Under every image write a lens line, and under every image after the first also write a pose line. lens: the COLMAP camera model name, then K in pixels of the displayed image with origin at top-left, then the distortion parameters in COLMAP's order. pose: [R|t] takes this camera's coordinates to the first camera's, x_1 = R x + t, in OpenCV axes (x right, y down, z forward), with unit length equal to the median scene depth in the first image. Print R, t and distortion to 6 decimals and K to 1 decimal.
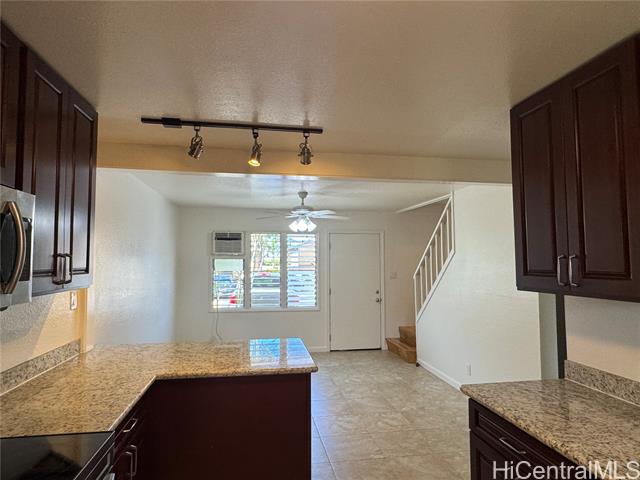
lens RADIAL K [[393.0, 0, 322.5], [0, 393.0, 242.0], [0, 0, 1]] dist [-0.003882, 0.004174]
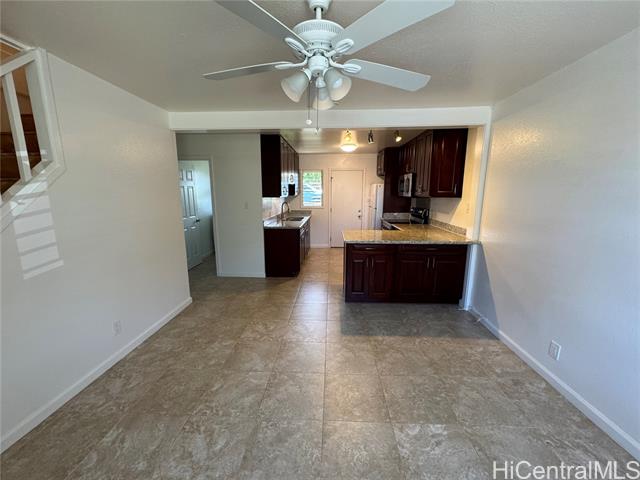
lens RADIAL K [[258.8, 0, 320.4], [0, 258.8, 237.6], [0, 0, 1]] dist [0.001429, 0.000347]
pose [[-0.976640, -0.035289, 0.211962, -0.088541], [-0.008485, 0.991987, 0.126058, 0.059826], [-0.214712, 0.121315, -0.969114, 1.010900]]
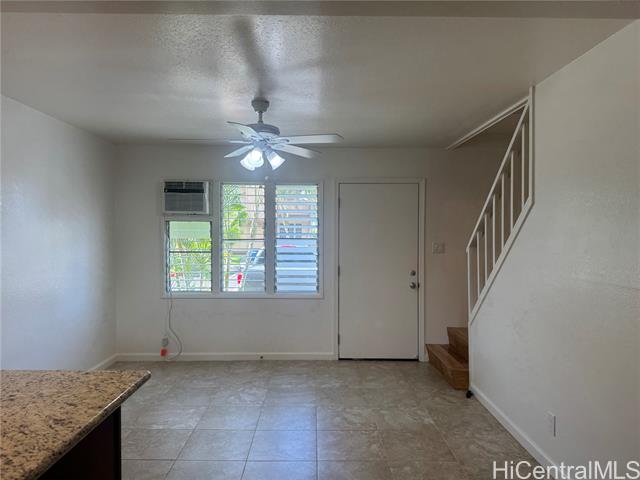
lens RADIAL K [[447.8, 0, 318.0], [0, 447.8, 236.0], [0, 0, 1]] dist [0.005598, -0.005959]
pose [[0.985751, 0.004698, -0.168148, 0.119120], [0.003008, 0.998958, 0.045544, 0.035733], [0.168187, -0.045401, 0.984709, 0.274607]]
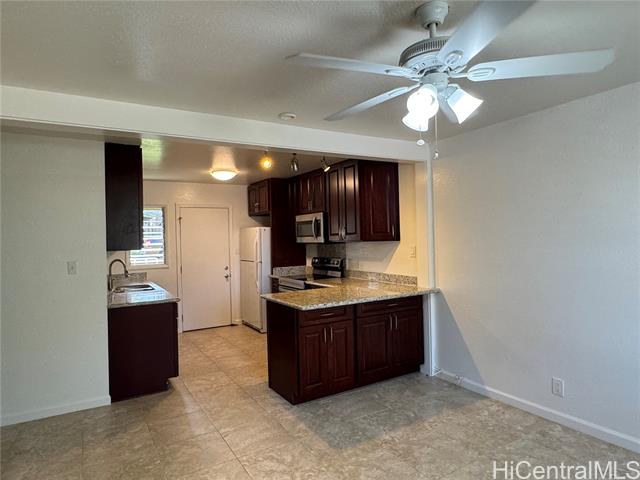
lens RADIAL K [[393.0, 0, 319.8], [0, 393.0, 242.0], [0, 0, 1]] dist [-0.003882, 0.004174]
pose [[-0.933059, 0.031583, -0.358333, 0.129600], [0.047097, 0.998289, -0.034645, 0.062104], [0.356626, -0.049202, -0.932951, 1.006911]]
